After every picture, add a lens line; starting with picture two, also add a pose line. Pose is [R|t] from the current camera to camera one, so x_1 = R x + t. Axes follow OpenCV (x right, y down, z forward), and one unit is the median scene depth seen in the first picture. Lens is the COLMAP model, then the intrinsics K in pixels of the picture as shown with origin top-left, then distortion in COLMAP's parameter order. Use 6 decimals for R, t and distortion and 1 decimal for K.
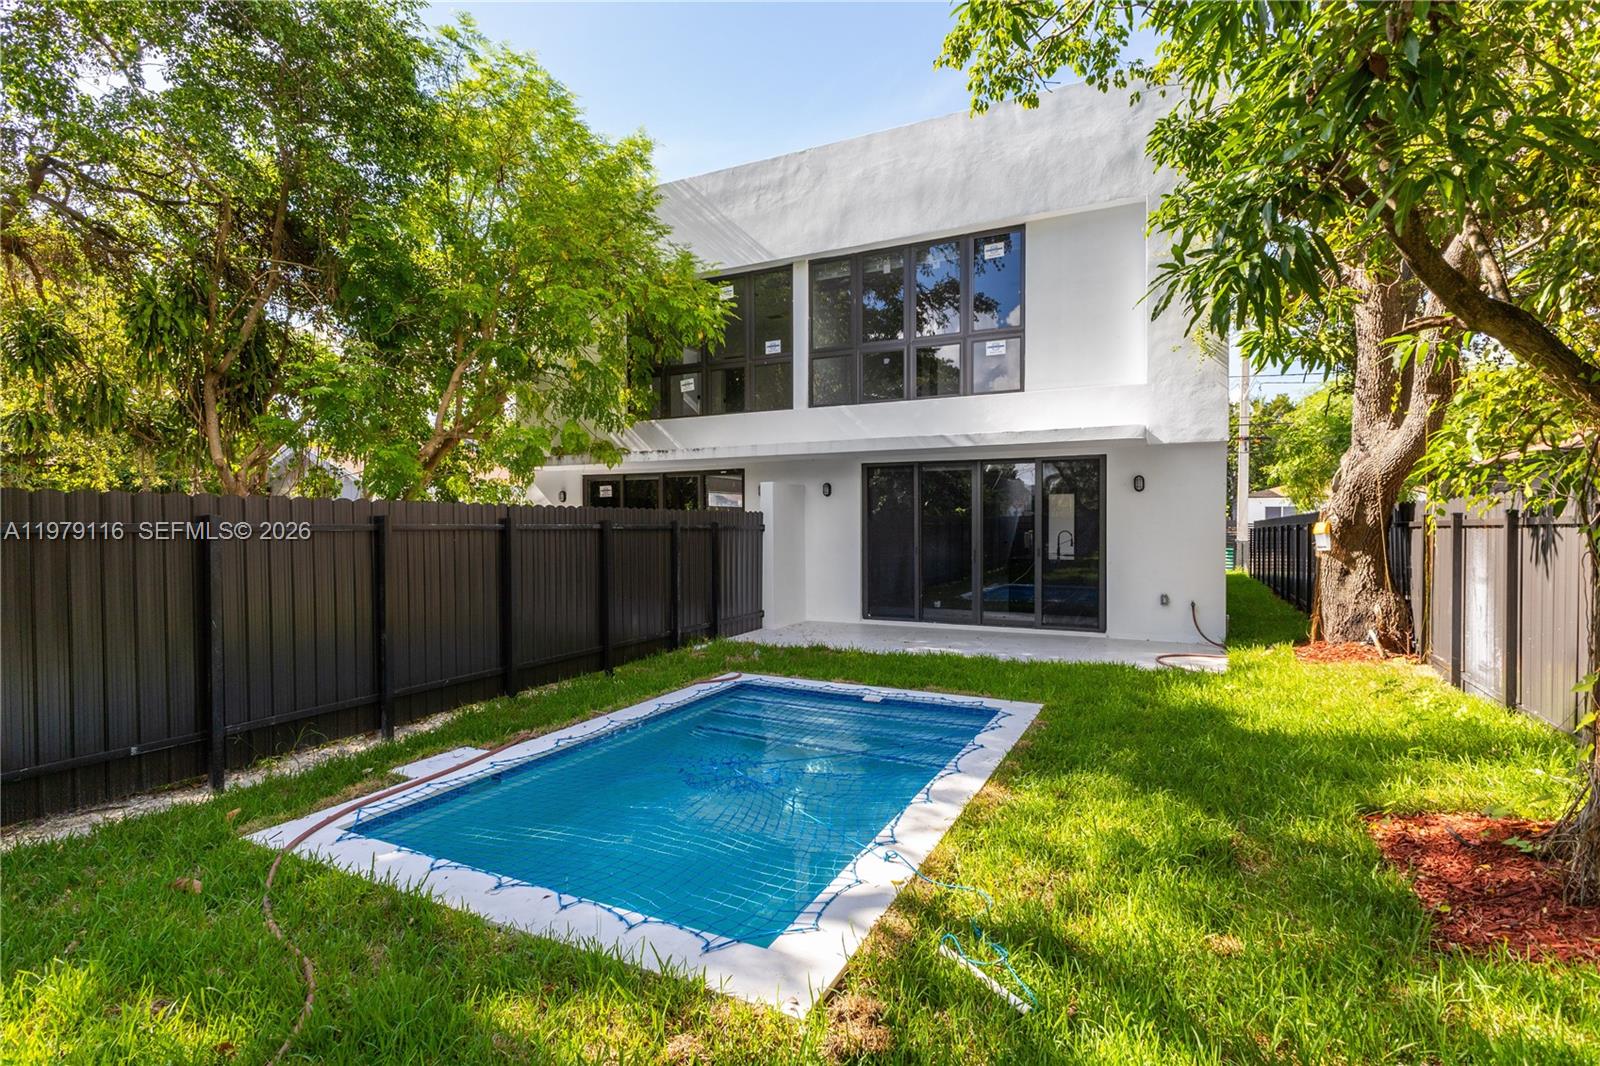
lens RADIAL K [[769.4, 0, 800.3], [0, 769.4, 540.4], [0, 0, 1]] dist [0.001436, 0.000038]
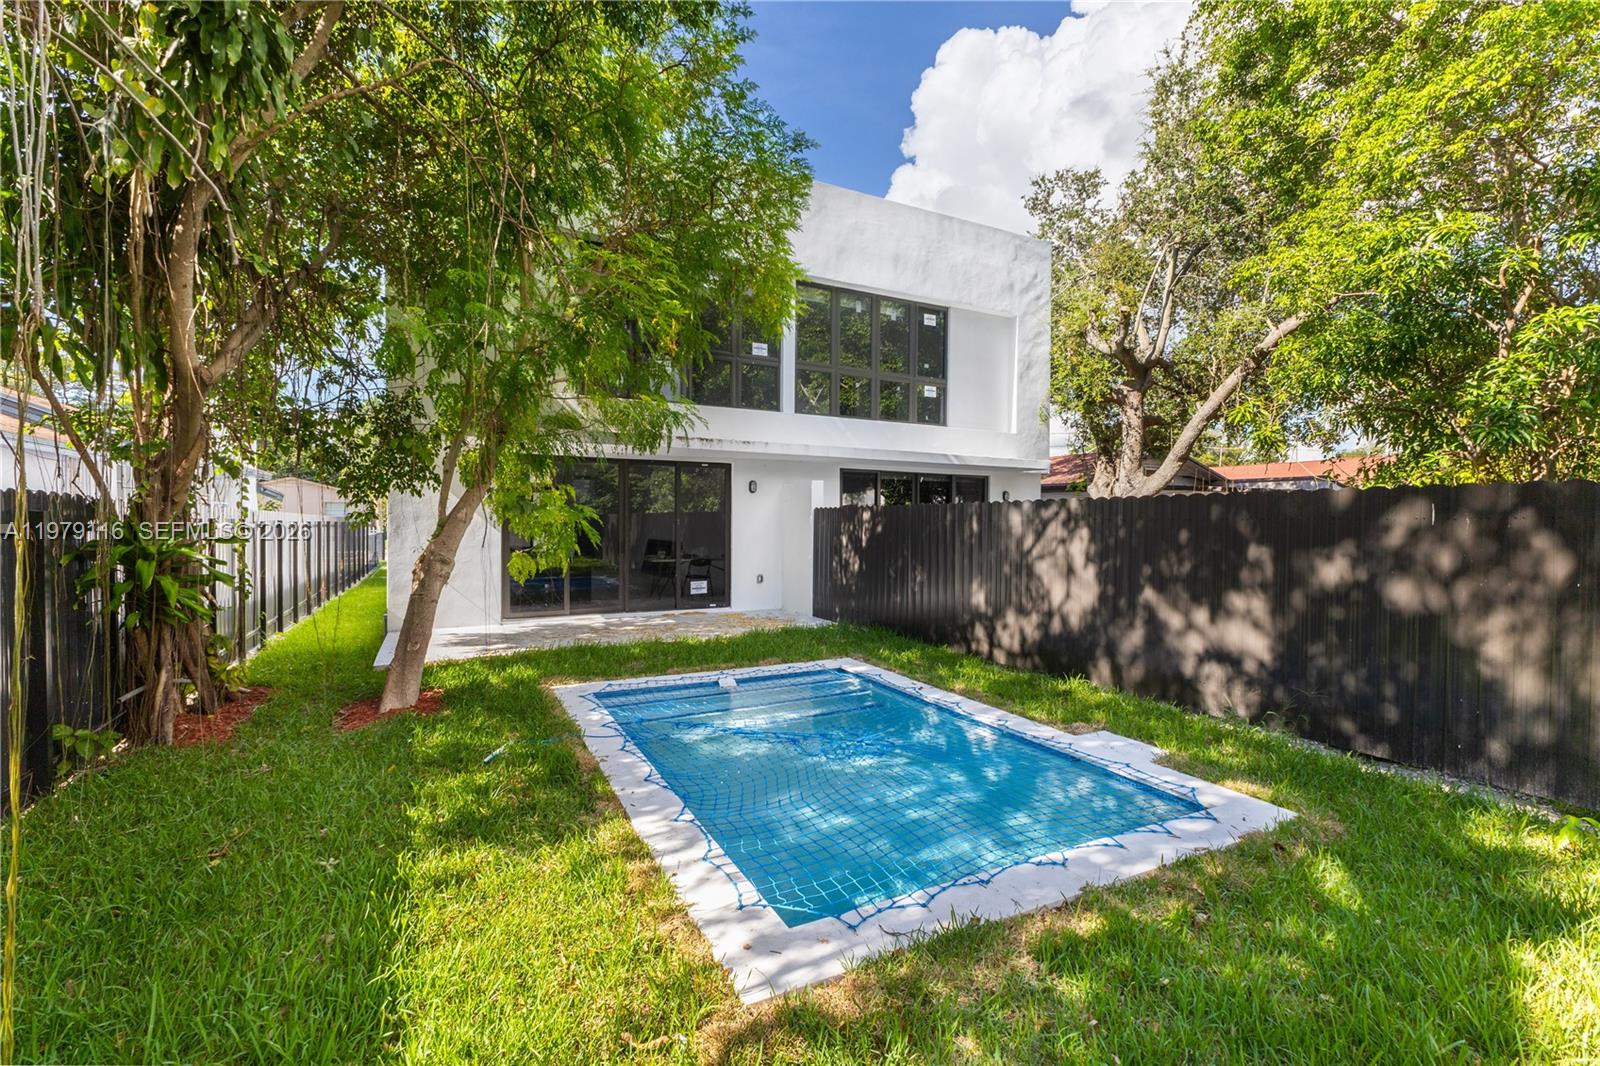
lens RADIAL K [[701.0, 0, 800.1], [0, 701.0, 524.1], [0, 0, 1]] dist [-0.000749, -0.000005]
pose [[0.585248, -0.003256, 0.810848, -0.785620], [0.009763, 0.999948, -0.003031, -0.011105], [-0.810795, 0.009690, 0.585249, 0.408315]]
